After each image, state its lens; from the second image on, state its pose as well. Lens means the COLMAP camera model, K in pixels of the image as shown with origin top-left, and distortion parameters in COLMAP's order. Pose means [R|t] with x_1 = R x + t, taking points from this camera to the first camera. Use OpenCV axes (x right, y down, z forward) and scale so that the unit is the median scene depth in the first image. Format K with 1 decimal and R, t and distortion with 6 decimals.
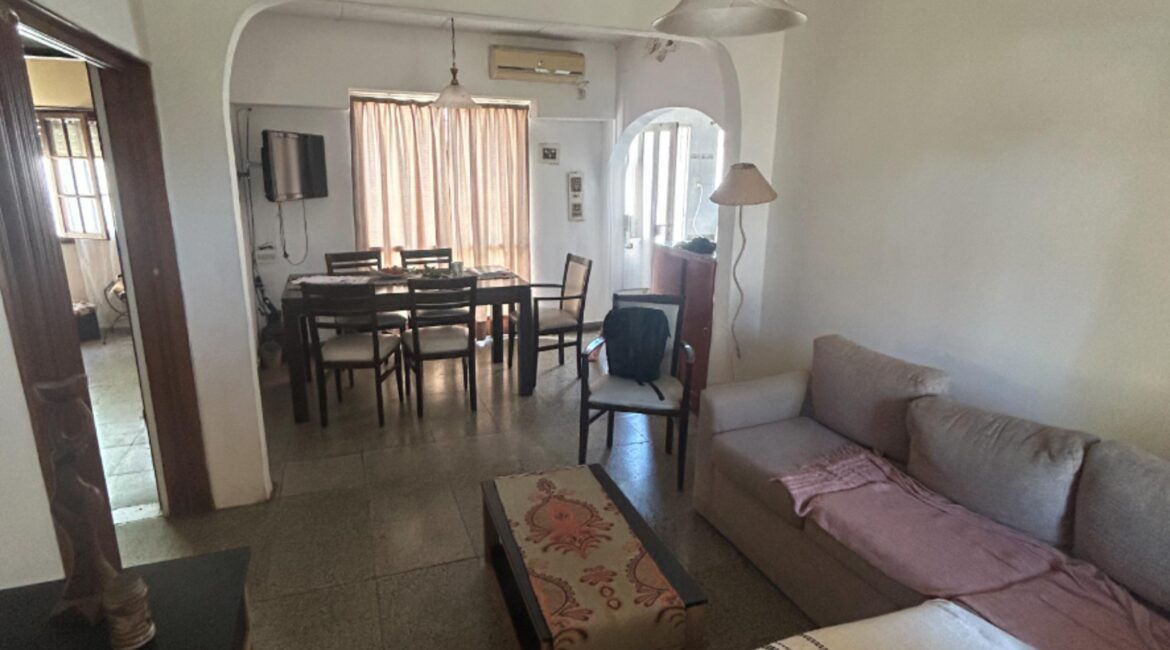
lens RADIAL K [[627.7, 0, 590.6], [0, 627.7, 329.9], [0, 0, 1]] dist [-0.003383, -0.000855]
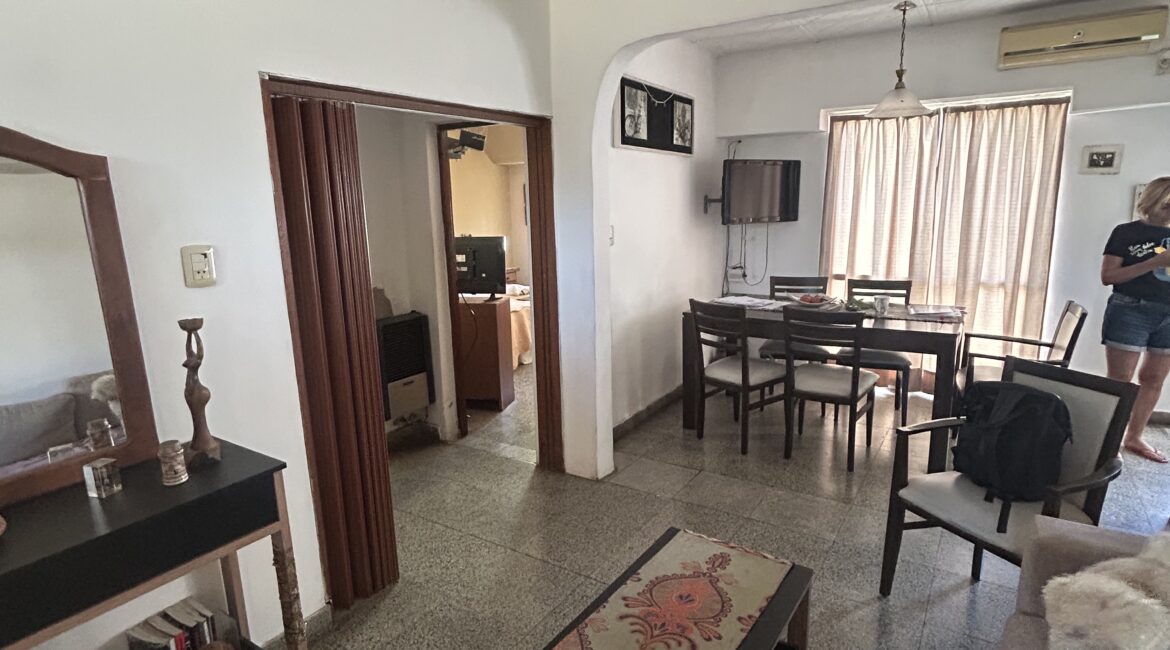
lens RADIAL K [[627.7, 0, 577.6], [0, 627.7, 326.2], [0, 0, 1]] dist [-0.003383, -0.000855]
pose [[0.574069, 0.132267, -0.808053, 0.223542], [-0.171521, 0.984397, 0.039278, -0.028357], [0.800640, 0.116050, 0.587799, 0.164432]]
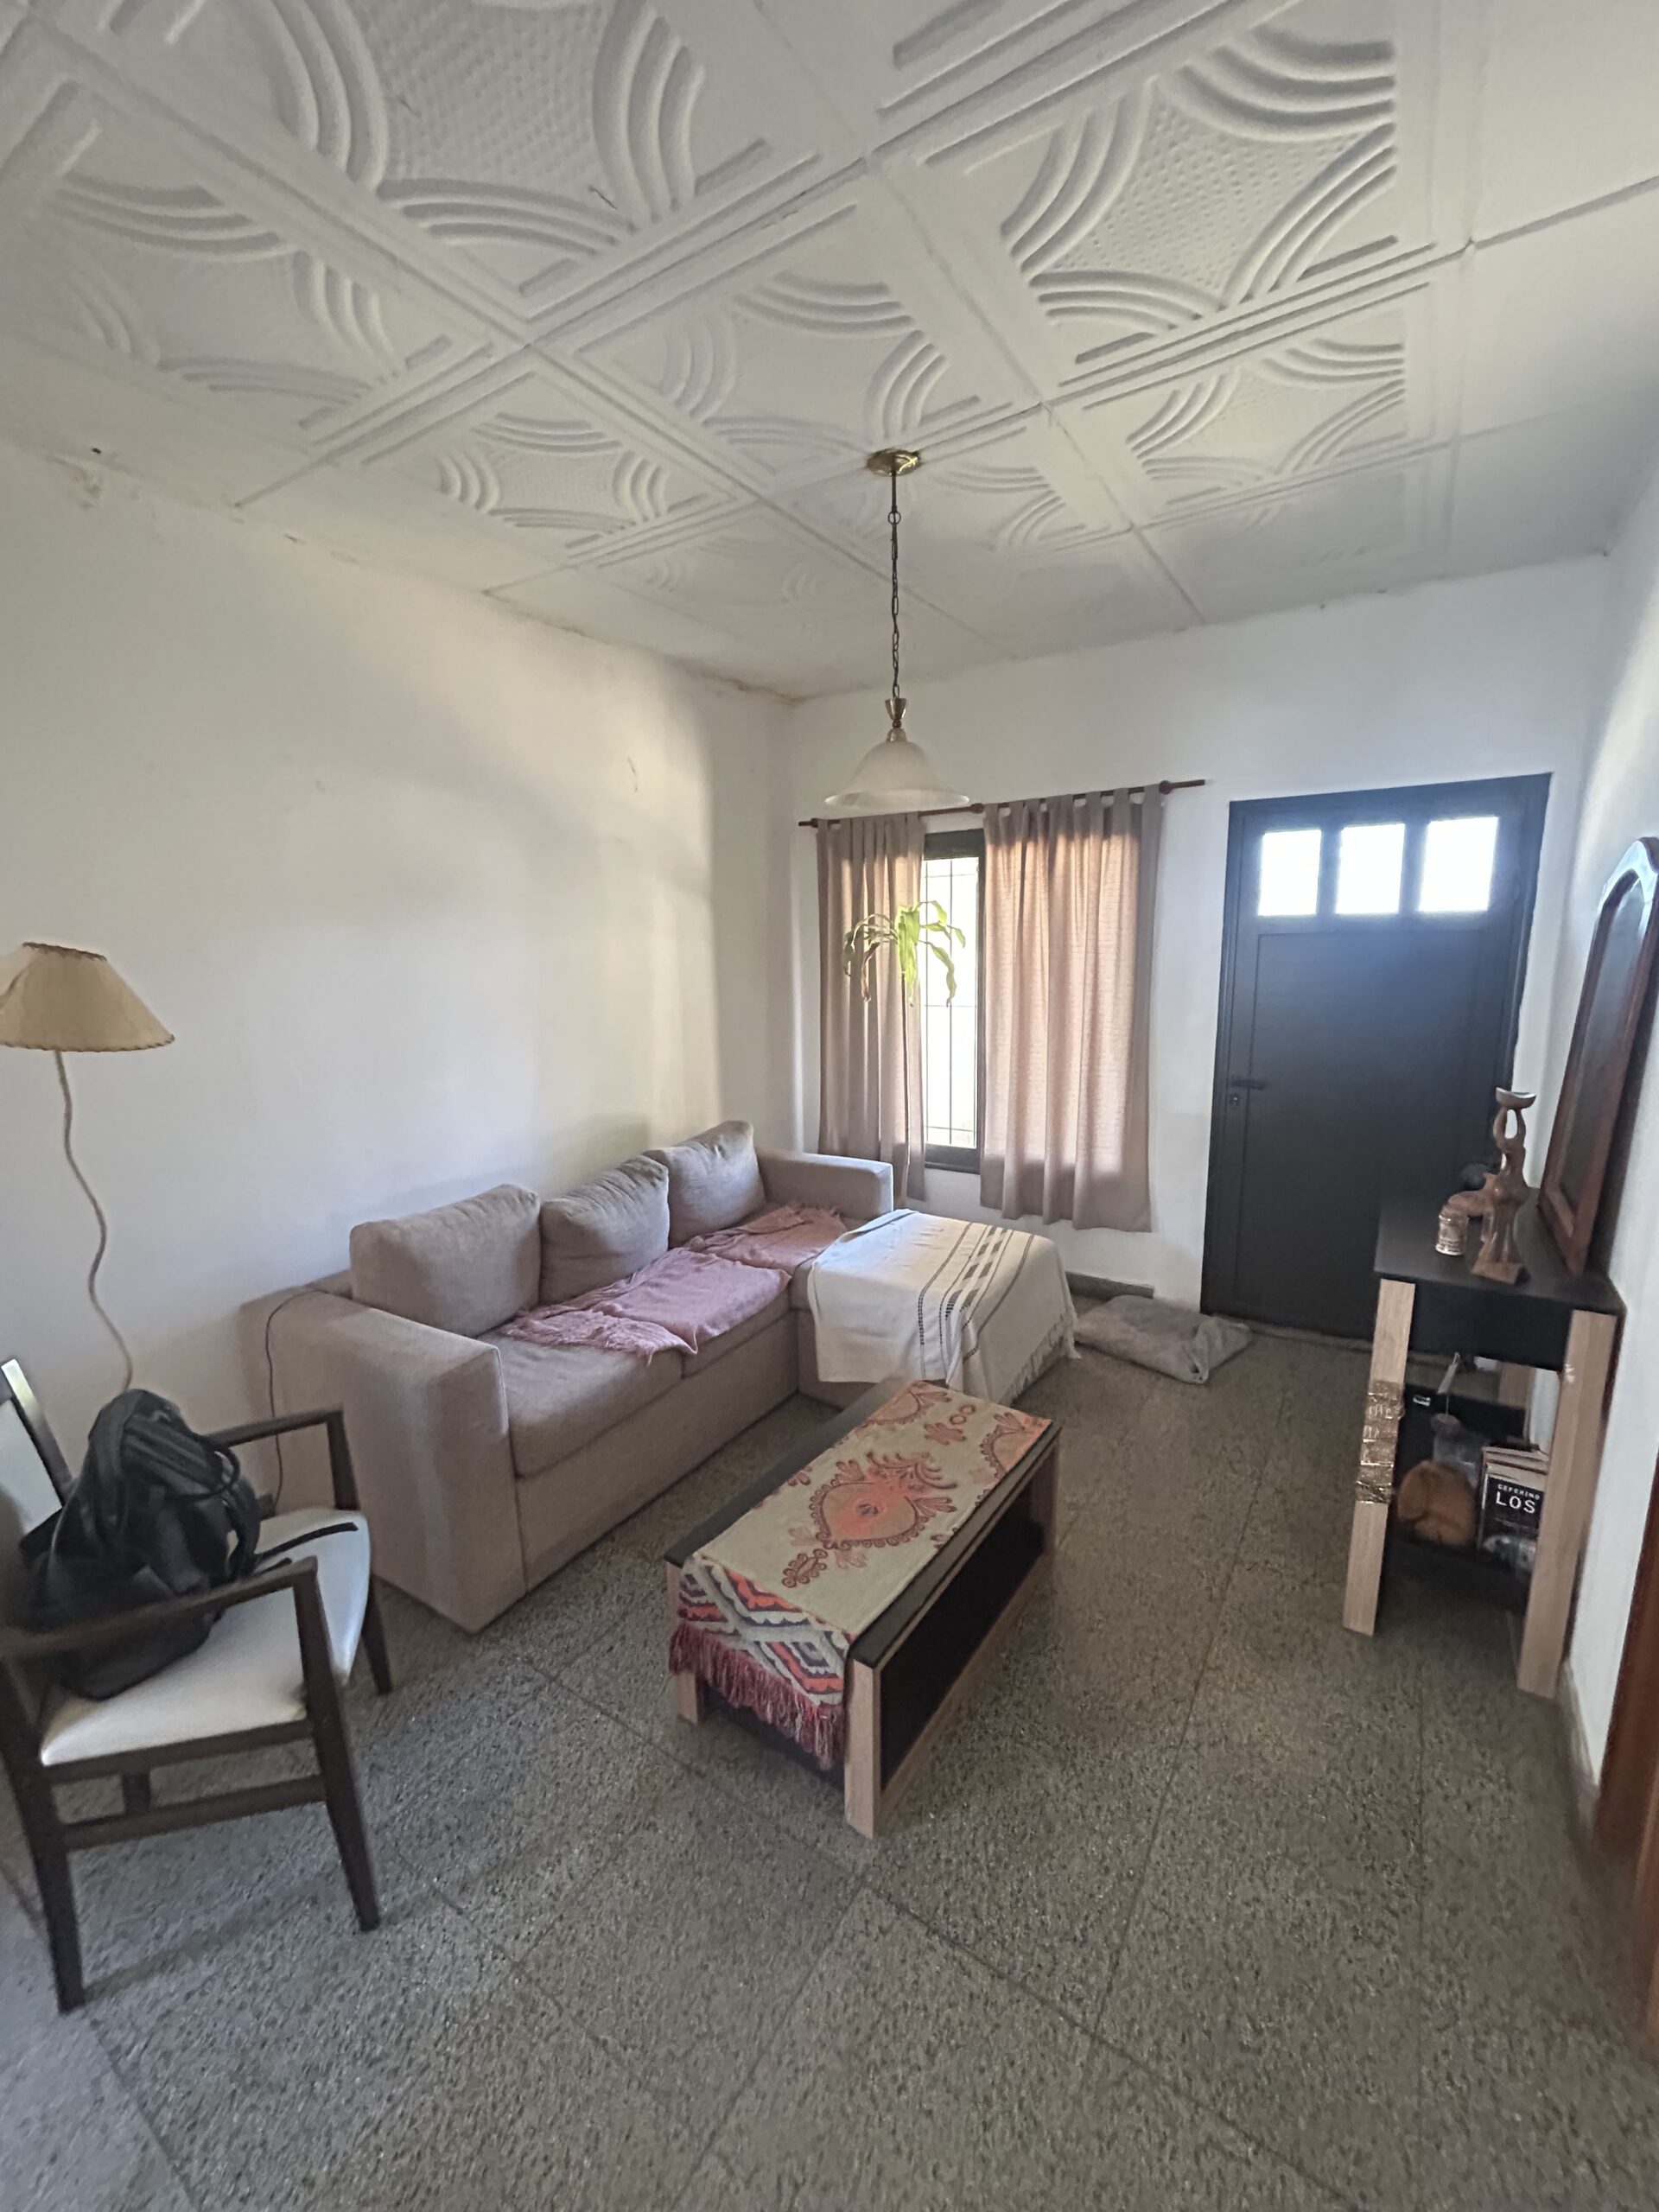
lens RADIAL K [[892.3, 0, 829.8], [0, 892.3, 1116.9], [0, 0, 1]] dist [-0.001596, 0.000744]
pose [[-0.587838, -0.160268, 0.792944, -0.292963], [0.209080, 0.916779, 0.340296, -0.158459], [-0.781493, 0.365828, -0.505408, 0.603557]]
